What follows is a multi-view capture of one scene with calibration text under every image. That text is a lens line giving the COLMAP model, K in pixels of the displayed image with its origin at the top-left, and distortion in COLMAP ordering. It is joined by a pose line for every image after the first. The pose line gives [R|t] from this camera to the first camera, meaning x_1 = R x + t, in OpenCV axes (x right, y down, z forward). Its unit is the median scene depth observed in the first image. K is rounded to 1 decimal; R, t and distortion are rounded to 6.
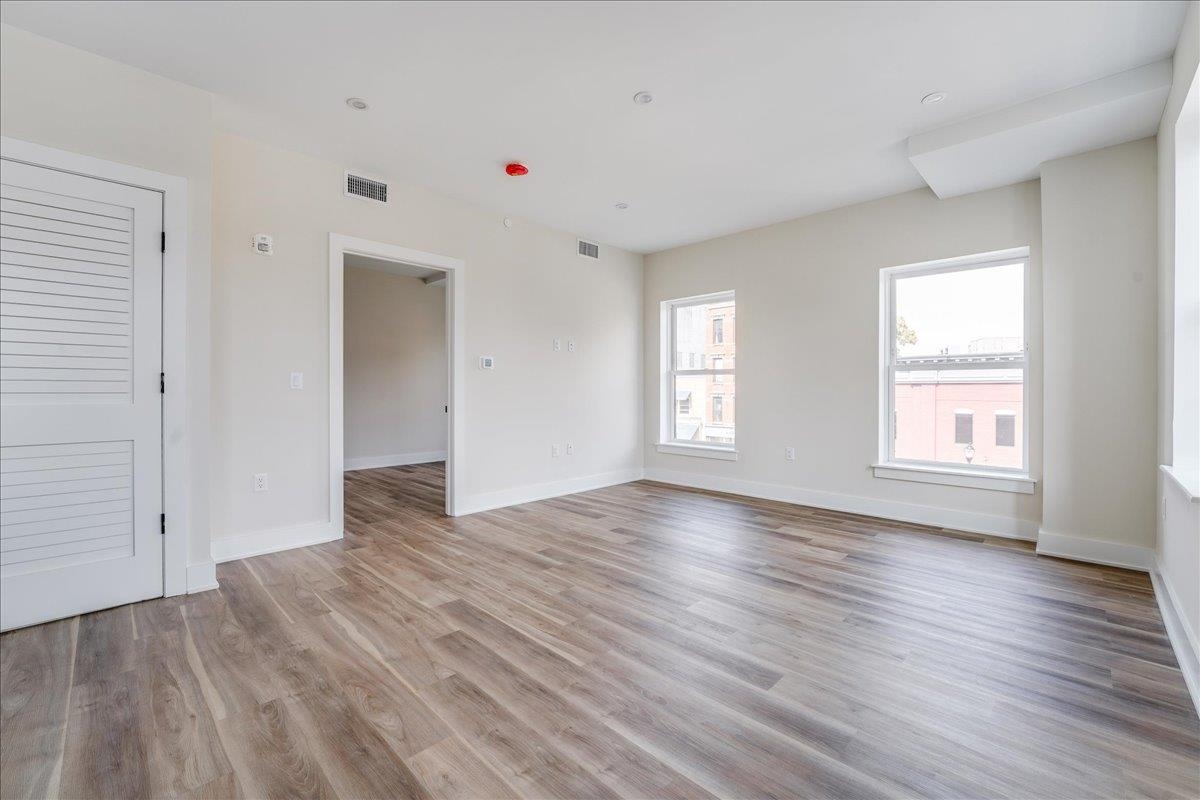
lens RADIAL K [[492.2, 0, 583.4], [0, 492.2, 401.4], [0, 0, 1]] dist [-0.019641, 0.004608]
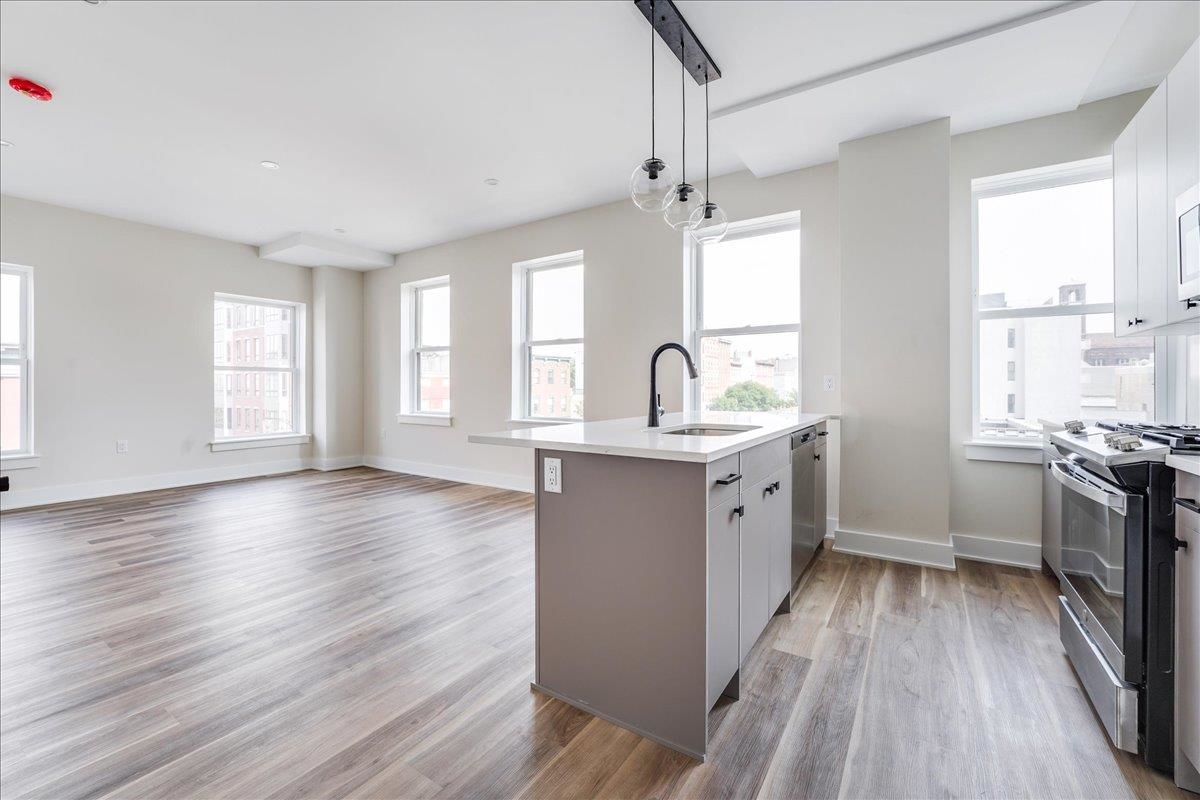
lens RADIAL K [[492.2, 0, 595.5], [0, 492.2, 391.7], [0, 0, 1]] dist [-0.019641, 0.004608]
pose [[-0.213376, 0.001211, 0.976969, -1.033513], [0.030019, 0.999535, 0.005318, 0.023929], [-0.976509, 0.030463, -0.213313, 0.337180]]
